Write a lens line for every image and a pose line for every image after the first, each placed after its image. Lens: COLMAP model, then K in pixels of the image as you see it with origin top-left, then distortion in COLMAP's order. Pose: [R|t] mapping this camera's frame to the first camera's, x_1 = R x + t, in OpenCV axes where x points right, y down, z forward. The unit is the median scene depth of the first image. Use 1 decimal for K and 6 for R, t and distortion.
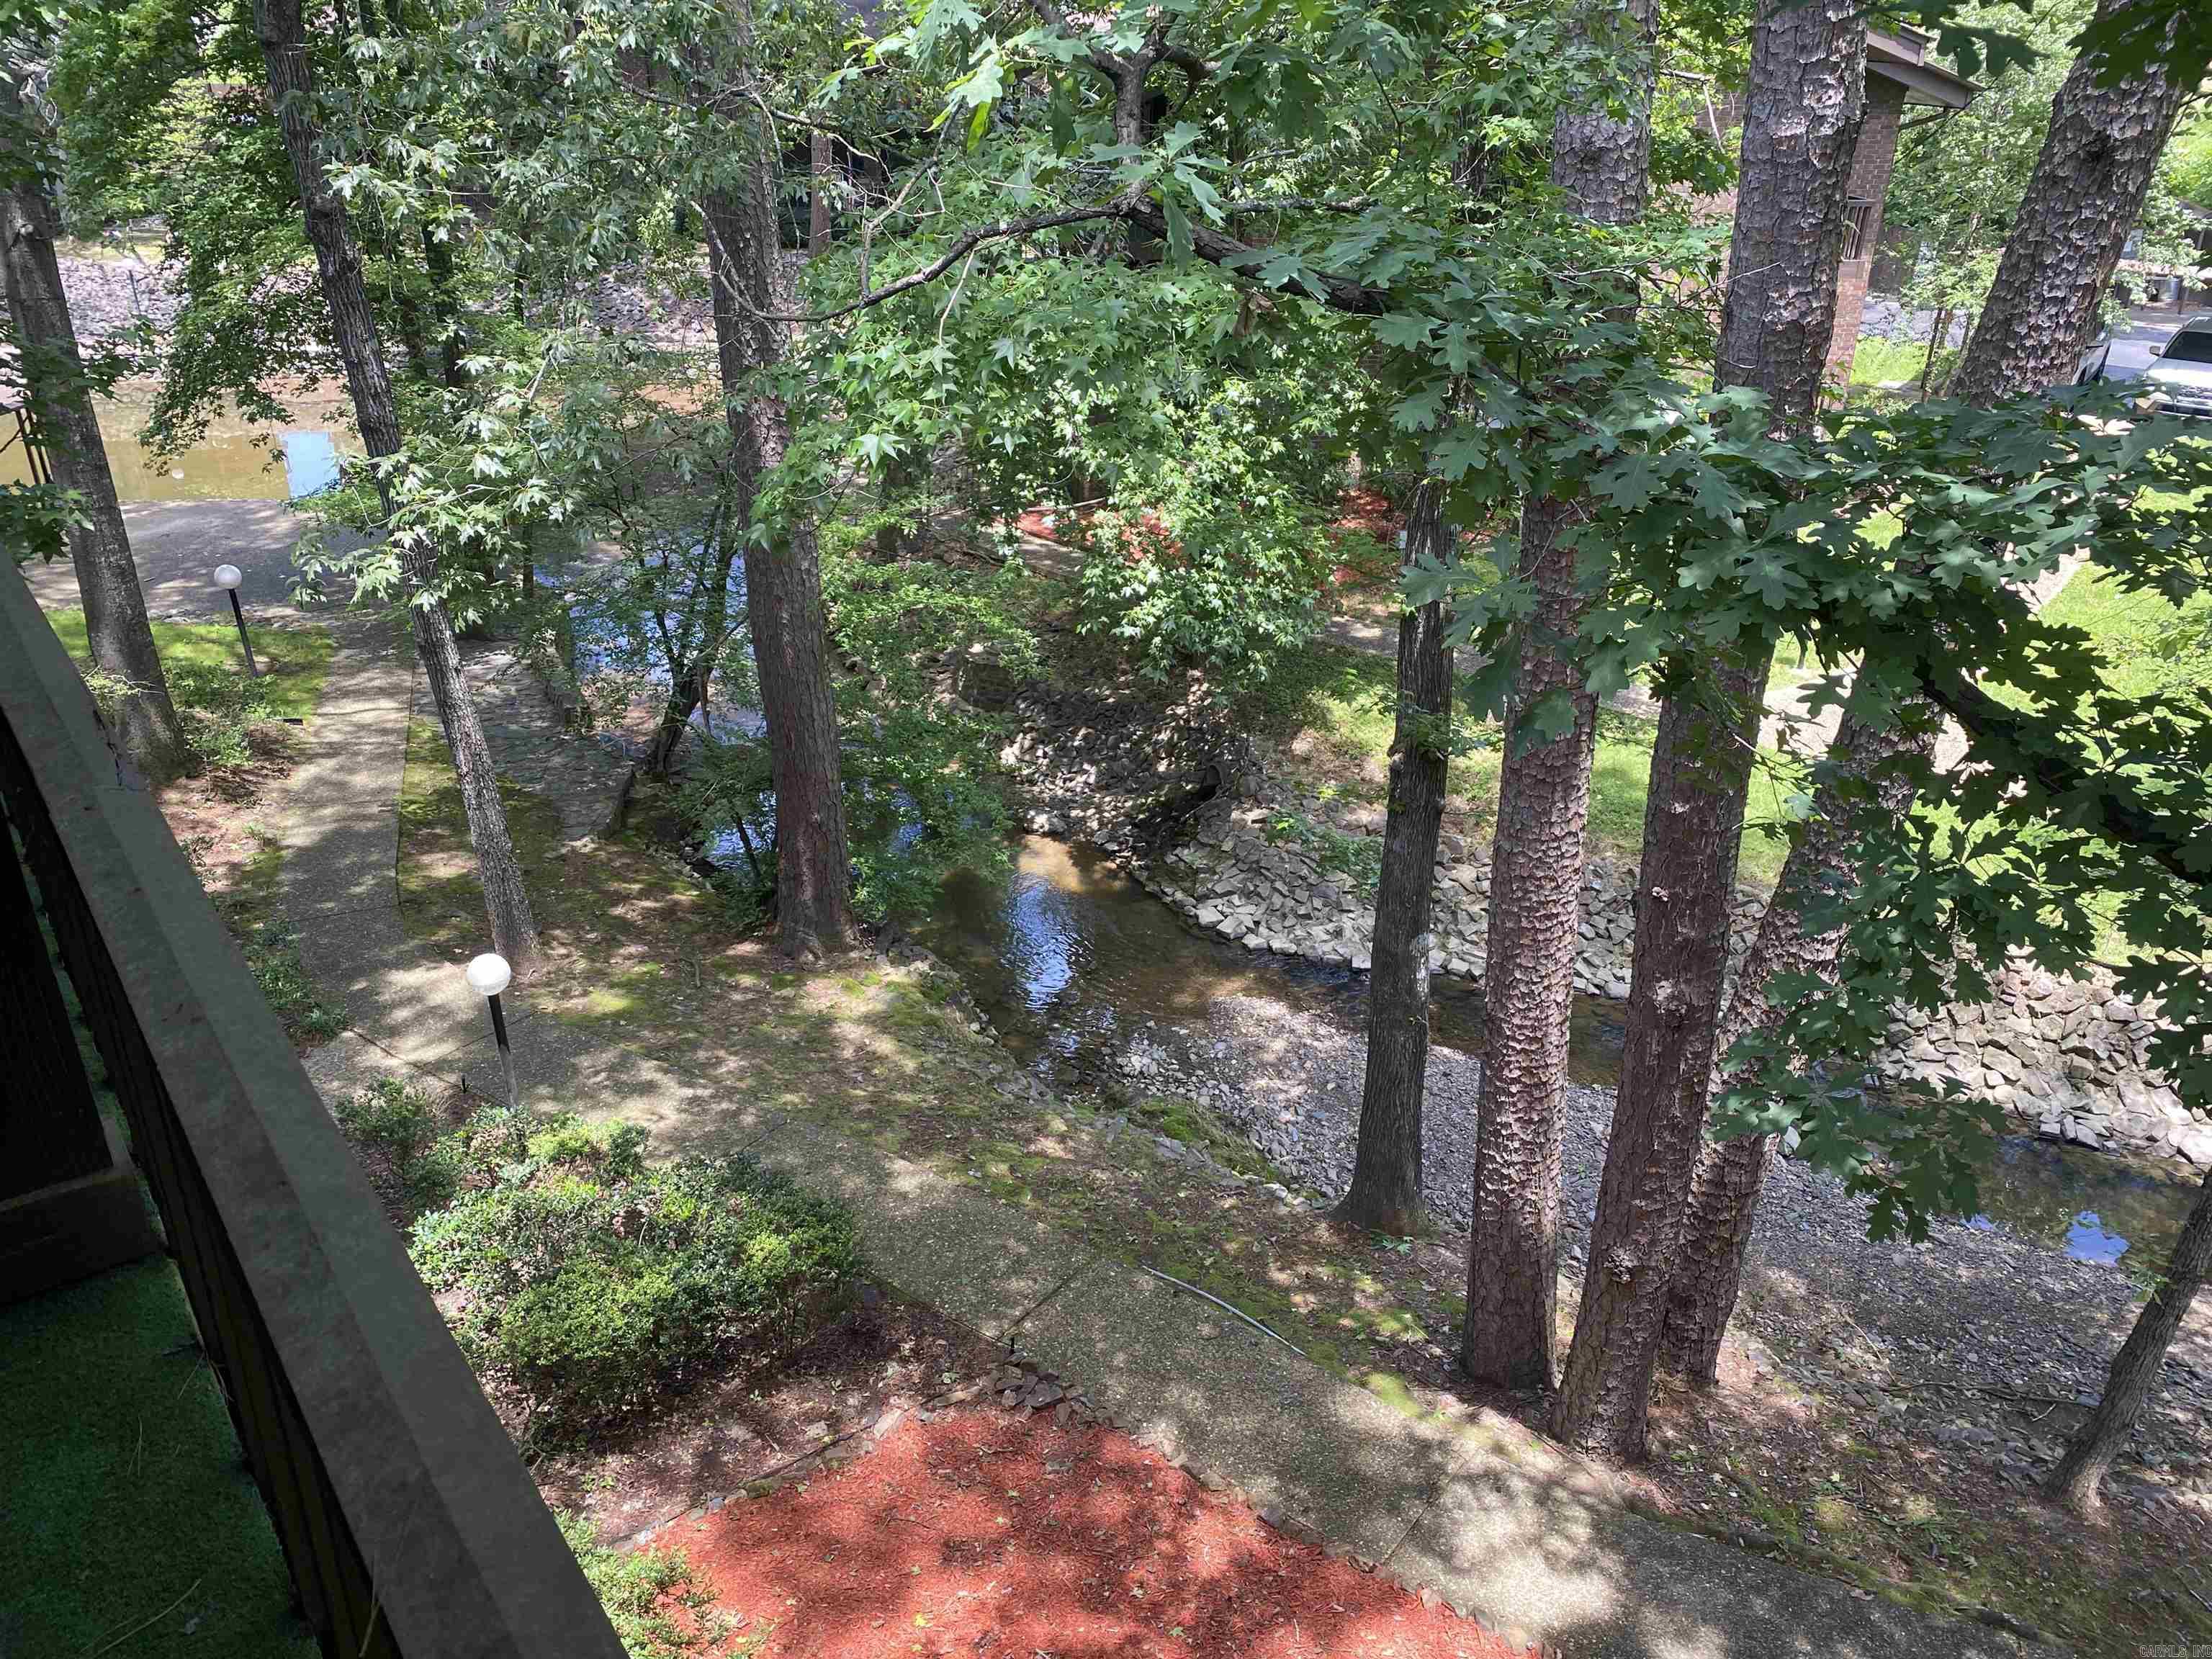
lens RADIAL K [[1647.2, 0, 1100.8], [0, 1647.2, 775.9], [0, 0, 1]] dist [0.028106, -0.010270]
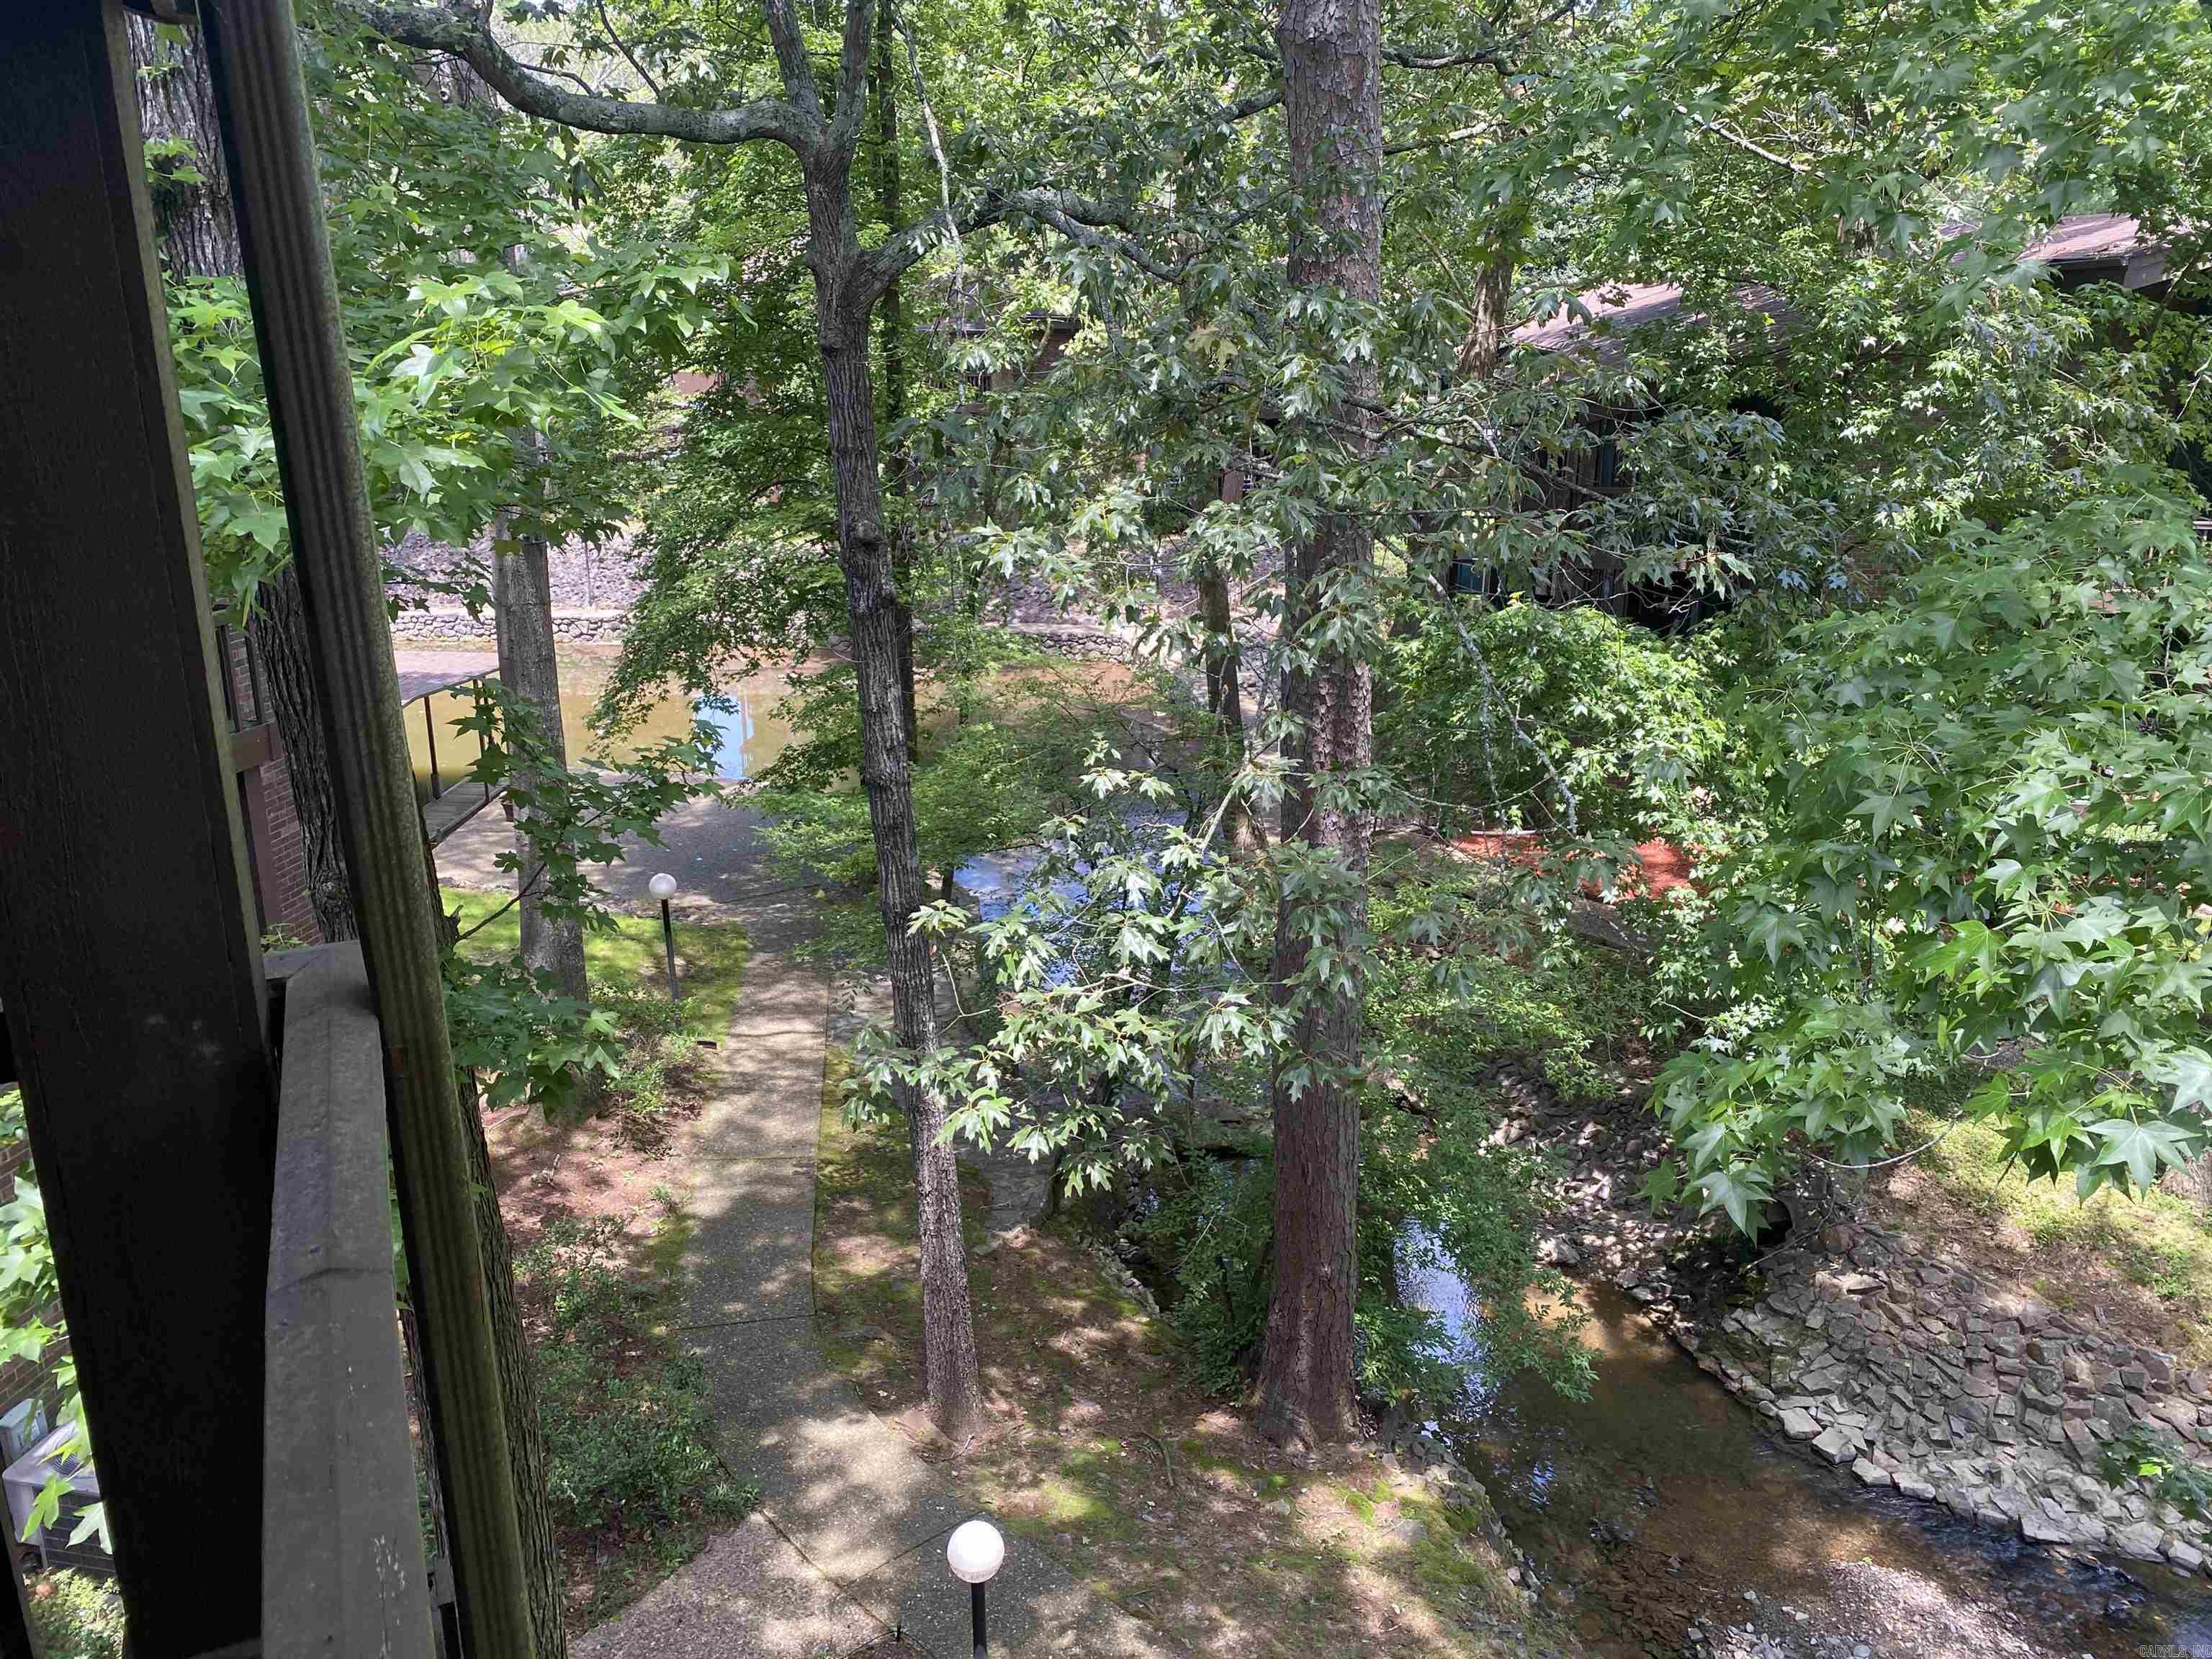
lens RADIAL K [[1687.9, 0, 1097.1], [0, 1687.9, 795.3], [0, 0, 1]] dist [0.084133, -0.086586]
pose [[0.976678, 0.053427, -0.207955, -0.098485], [-0.083905, 0.986502, -0.140618, -0.059813], [0.197636, 0.154787, 0.967978, 0.125301]]
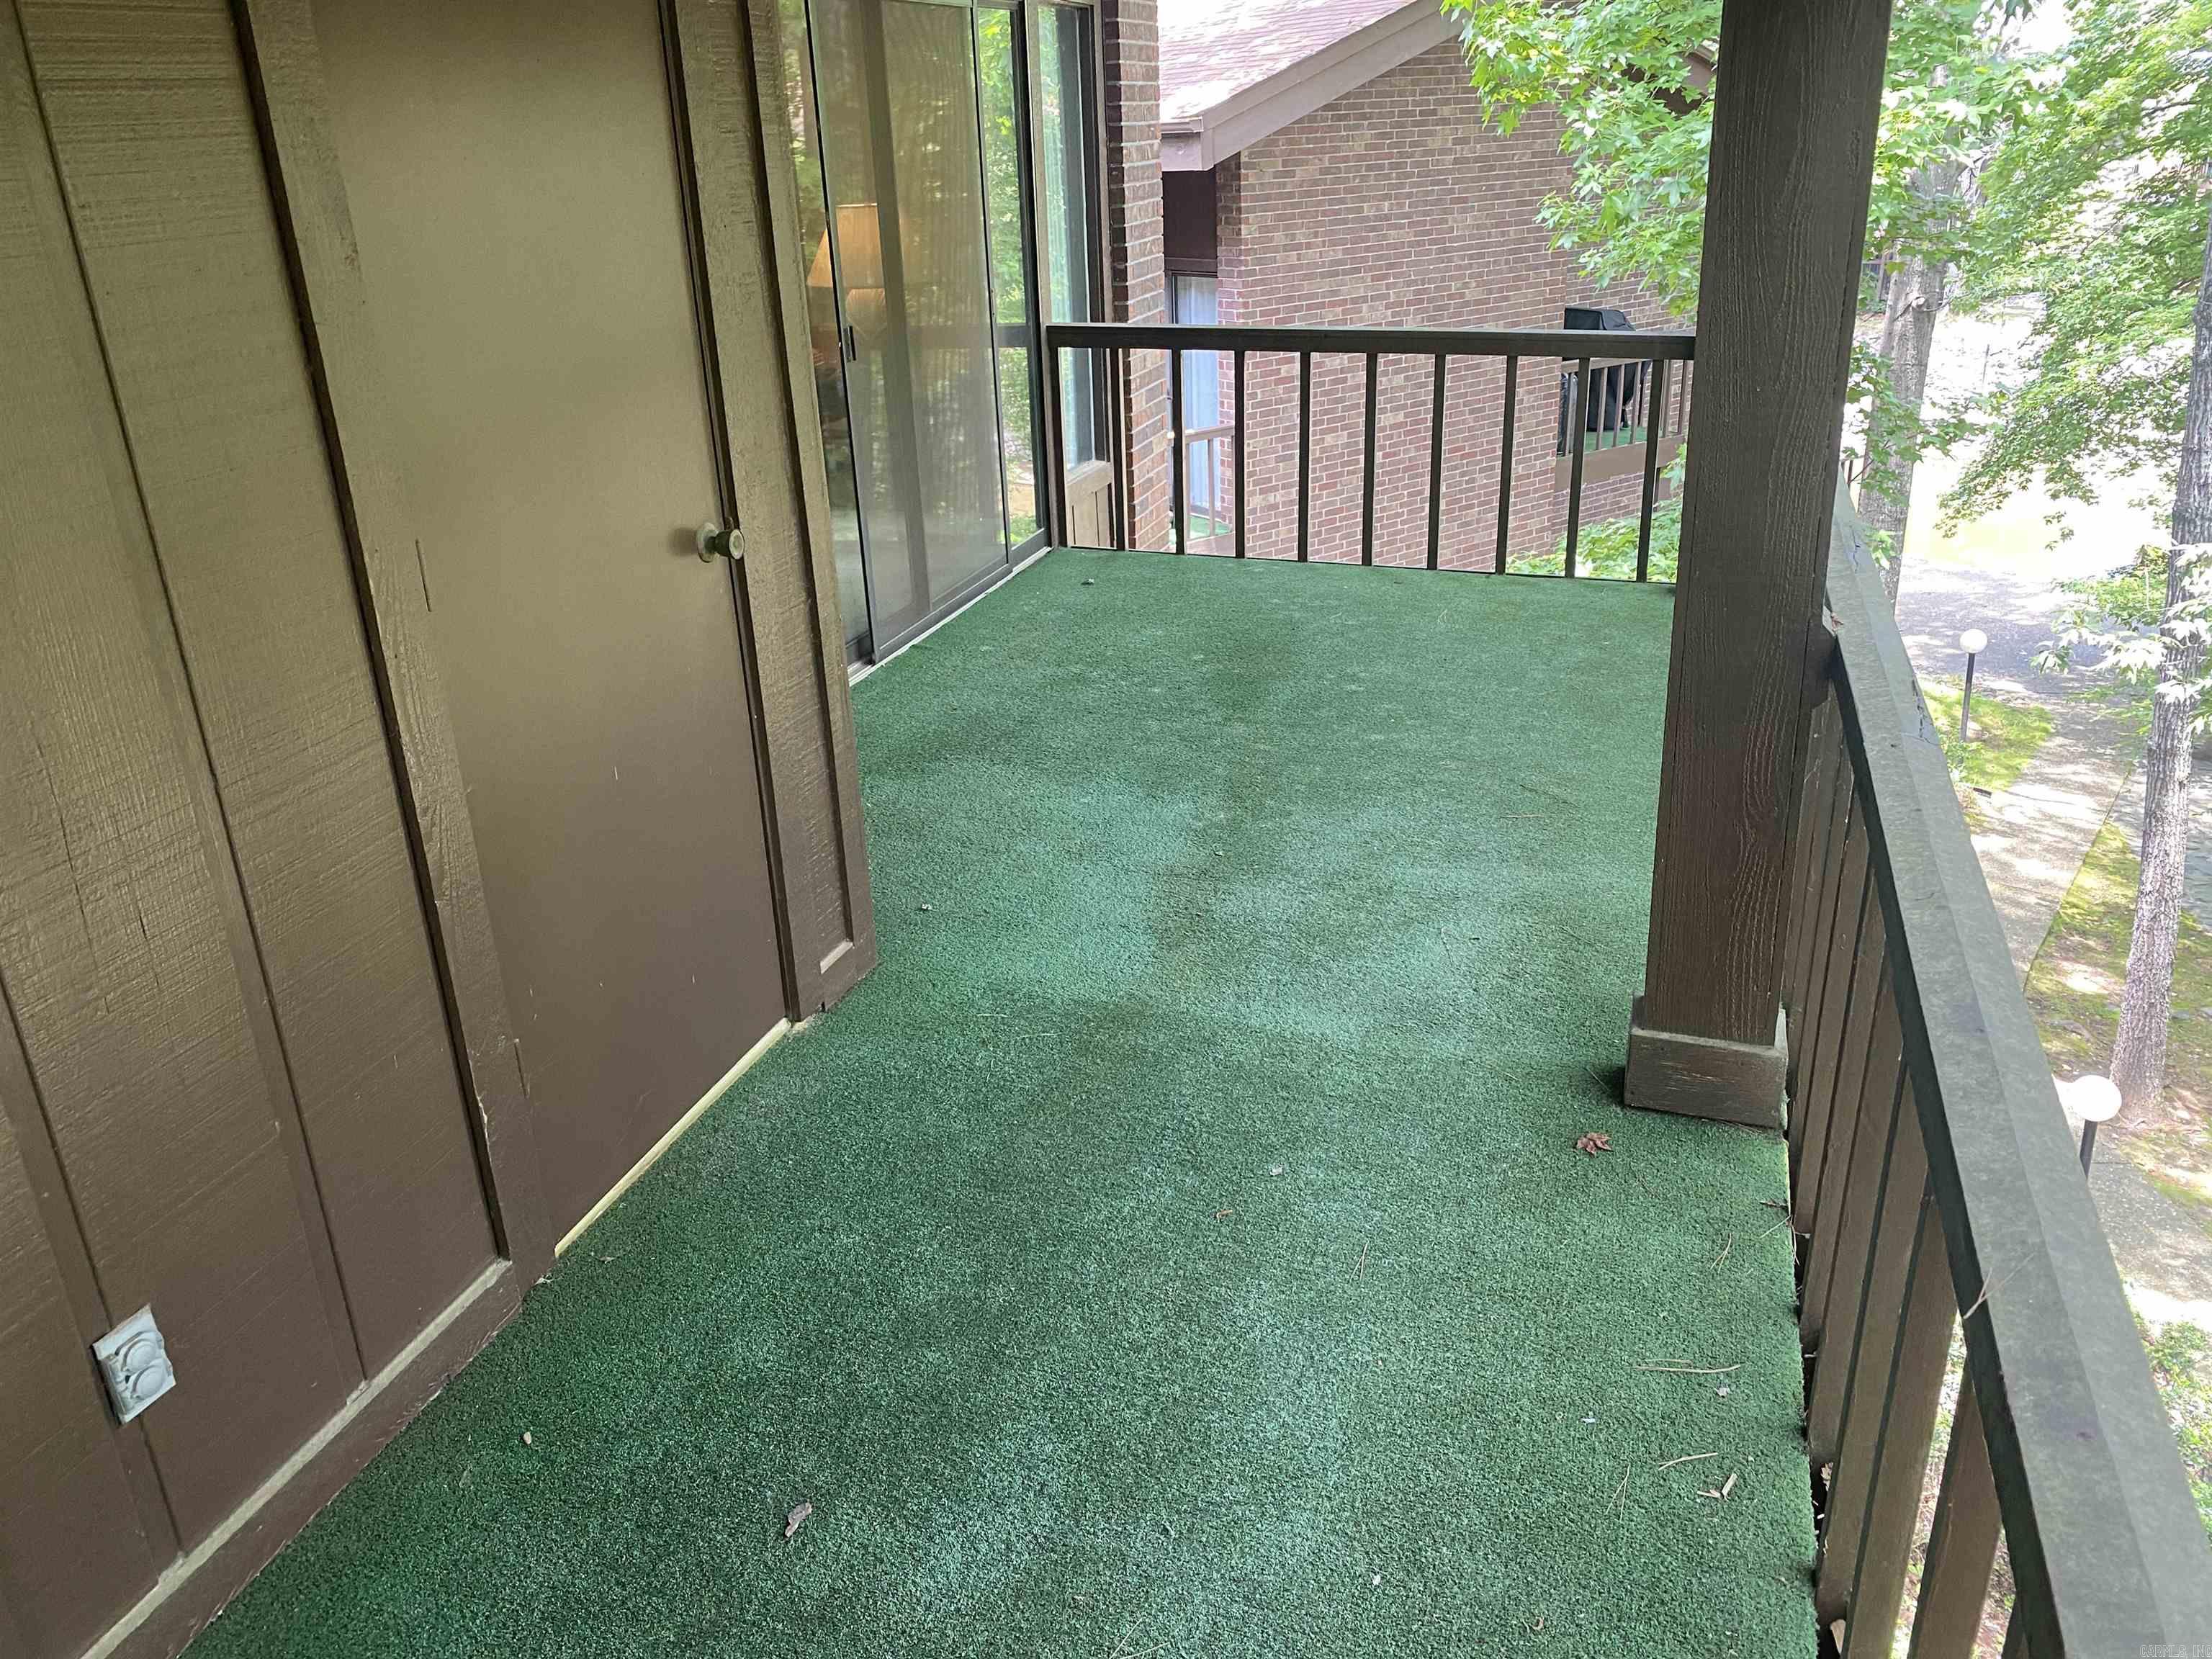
lens RADIAL K [[1627.9, 0, 1107.1], [0, 1627.9, 786.9], [0, 0, 1]] dist [0.058628, -0.054271]
pose [[0.551716, 0.277885, -0.786378, 0.005035], [-0.304741, 0.944836, 0.120077, 0.006590], [0.776365, 0.173393, 0.605964, -0.019247]]
